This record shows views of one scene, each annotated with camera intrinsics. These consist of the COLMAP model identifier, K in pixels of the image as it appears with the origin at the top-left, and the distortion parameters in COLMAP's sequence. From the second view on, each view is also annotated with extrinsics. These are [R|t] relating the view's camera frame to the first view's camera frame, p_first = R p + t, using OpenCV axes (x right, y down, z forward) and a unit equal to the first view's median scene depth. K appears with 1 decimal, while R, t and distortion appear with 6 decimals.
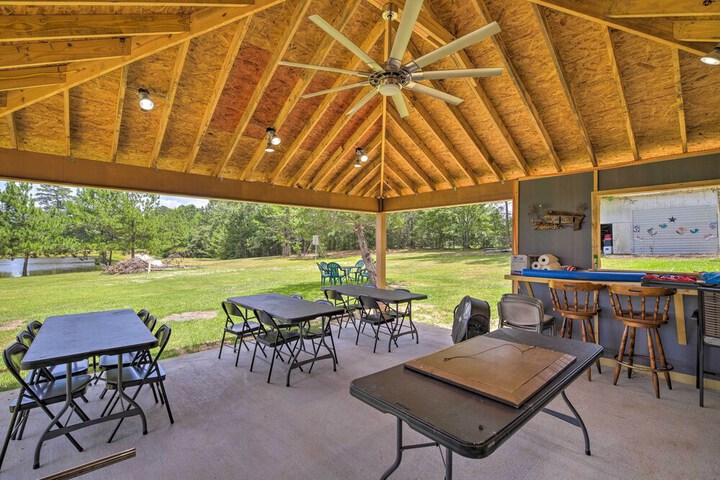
lens RADIAL K [[324.8, 0, 360.0], [0, 324.8, 240.0], [0, 0, 1]] dist [-0.001210, -0.000461]
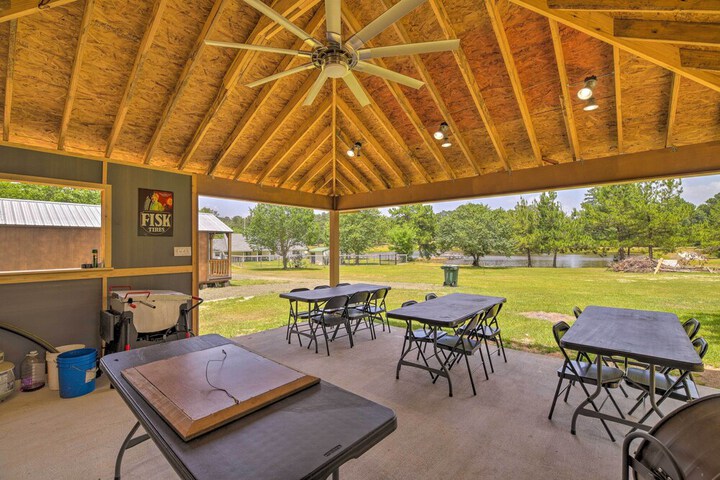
lens RADIAL K [[324.8, 0, 360.0], [0, 324.8, 240.0], [0, 0, 1]] dist [-0.001210, -0.000461]
pose [[0.102569, -0.018207, -0.994559, 0.102979], [0.027874, 0.999492, -0.015422, 0.003036], [0.994335, -0.026141, 0.103024, 0.119581]]
